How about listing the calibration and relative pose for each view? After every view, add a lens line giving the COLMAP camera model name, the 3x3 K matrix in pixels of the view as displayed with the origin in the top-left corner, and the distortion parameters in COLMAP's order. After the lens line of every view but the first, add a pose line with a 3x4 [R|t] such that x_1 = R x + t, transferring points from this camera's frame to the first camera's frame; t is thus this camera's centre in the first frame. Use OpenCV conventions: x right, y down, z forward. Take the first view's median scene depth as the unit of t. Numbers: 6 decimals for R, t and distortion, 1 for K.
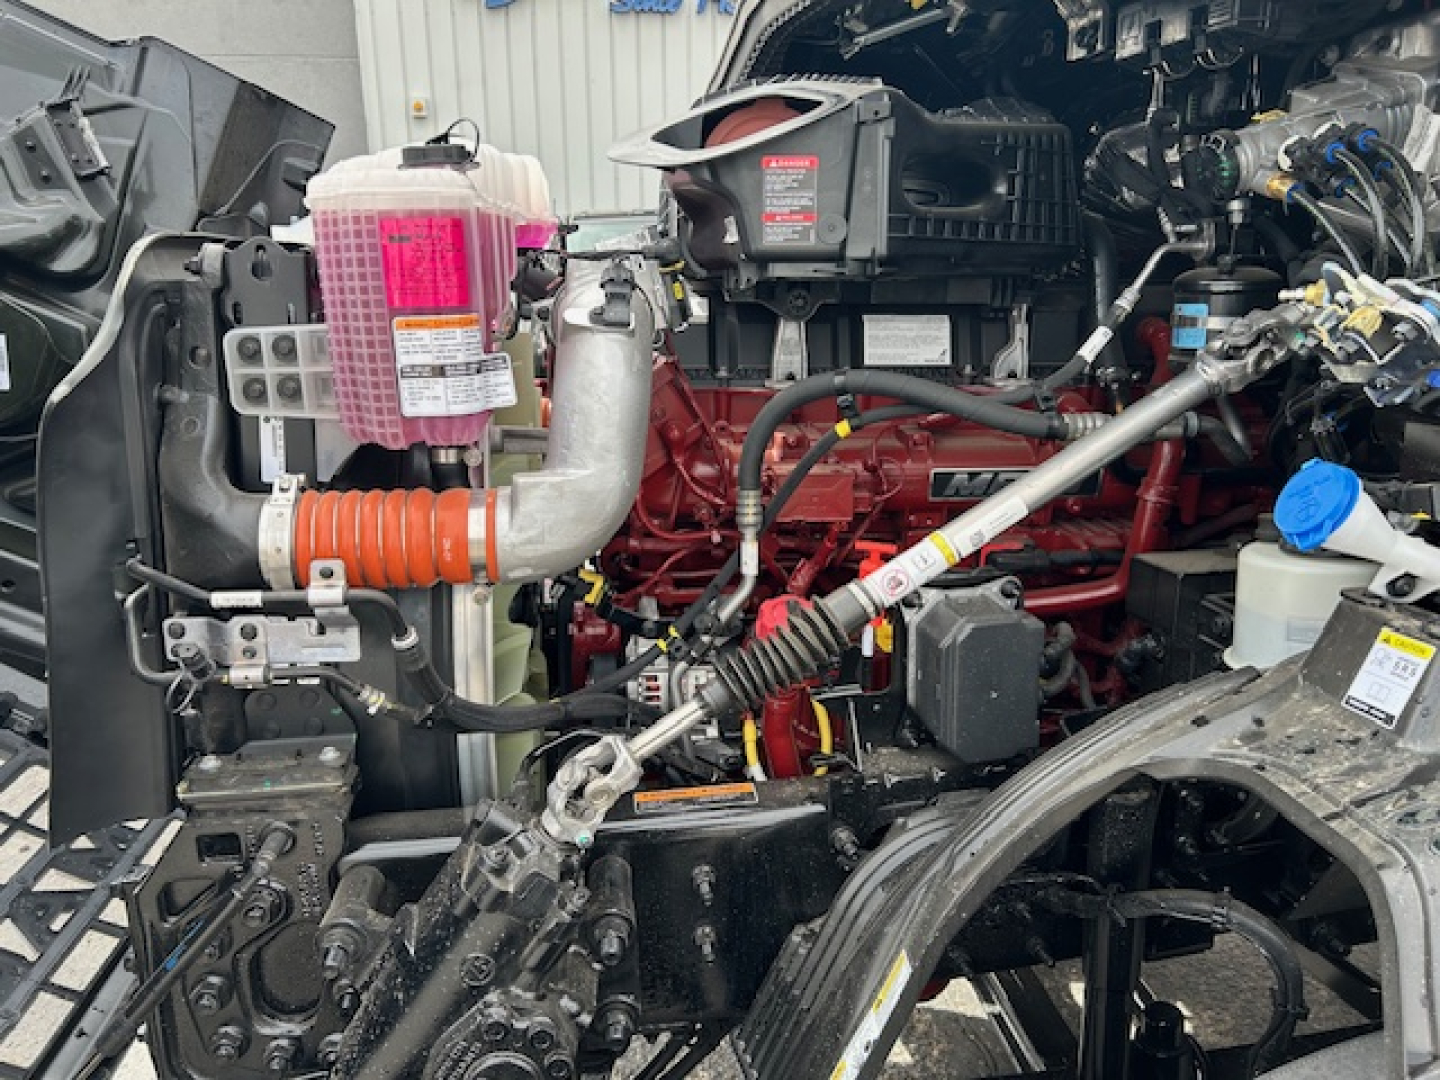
lens RADIAL K [[1004.8, 0, 675.3], [0, 1004.8, 540.0], [0, 0, 1]] dist [0.006921, -0.020030]
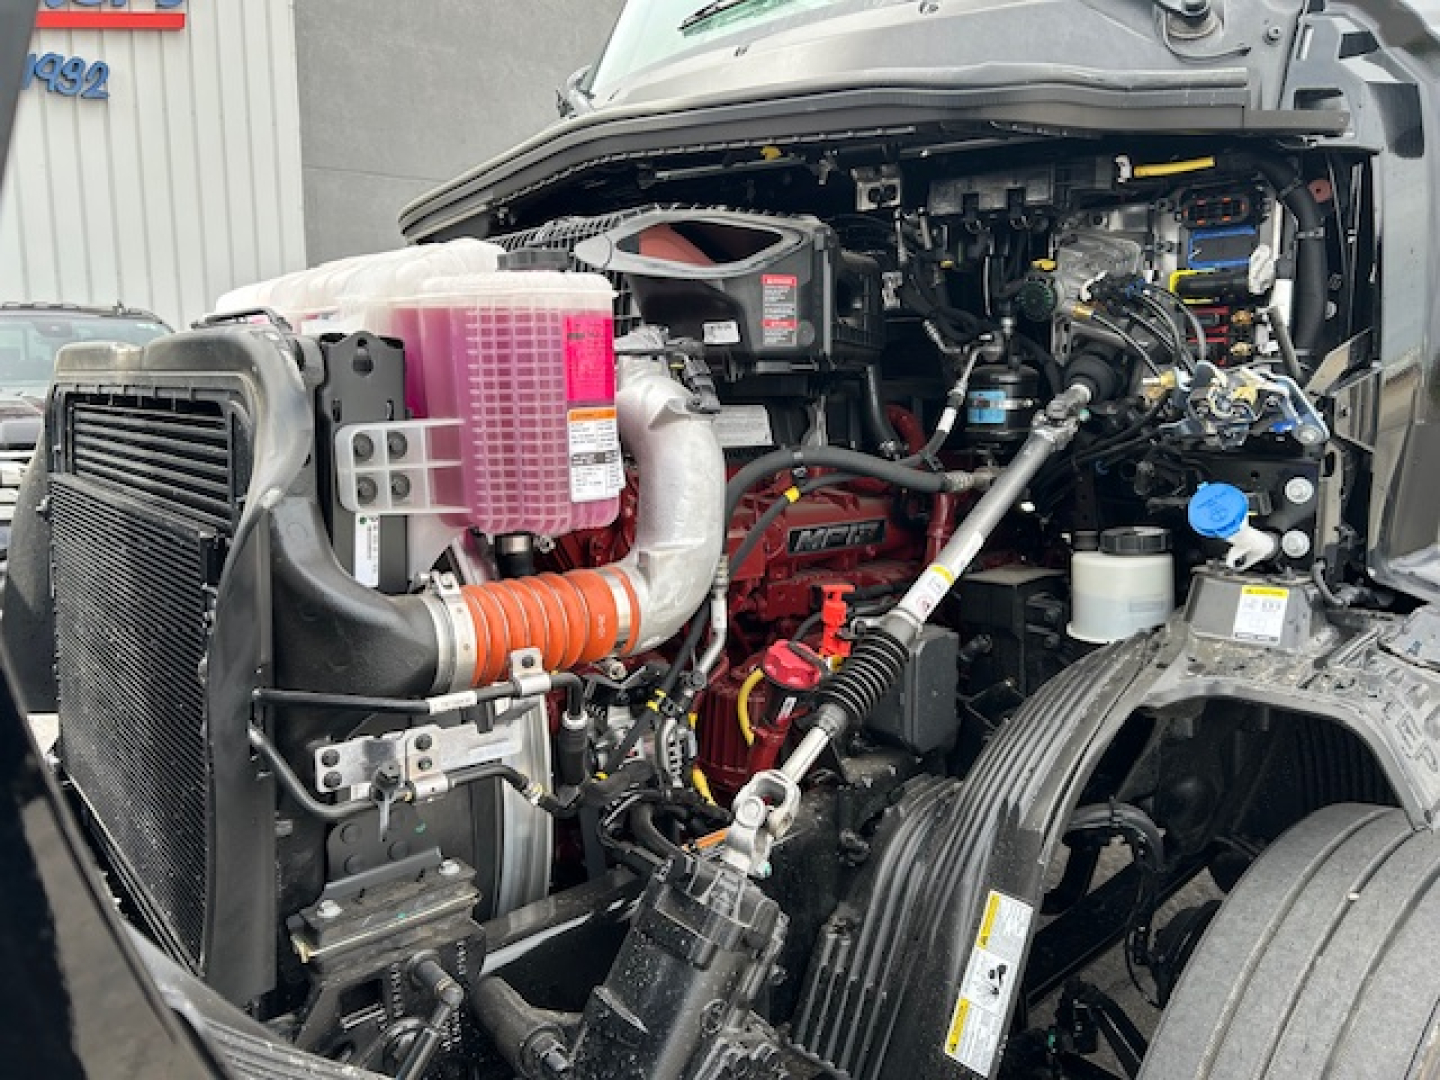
lens RADIAL K [[1004.8, 0, 675.3], [0, 1004.8, 540.0], [0, 0, 1]] dist [0.006921, -0.020030]
pose [[0.860085, -0.085607, 0.502917, -0.670072], [0.133063, 0.989341, -0.059156, -0.007790], [-0.492492, 0.117799, 0.862308, 0.048980]]
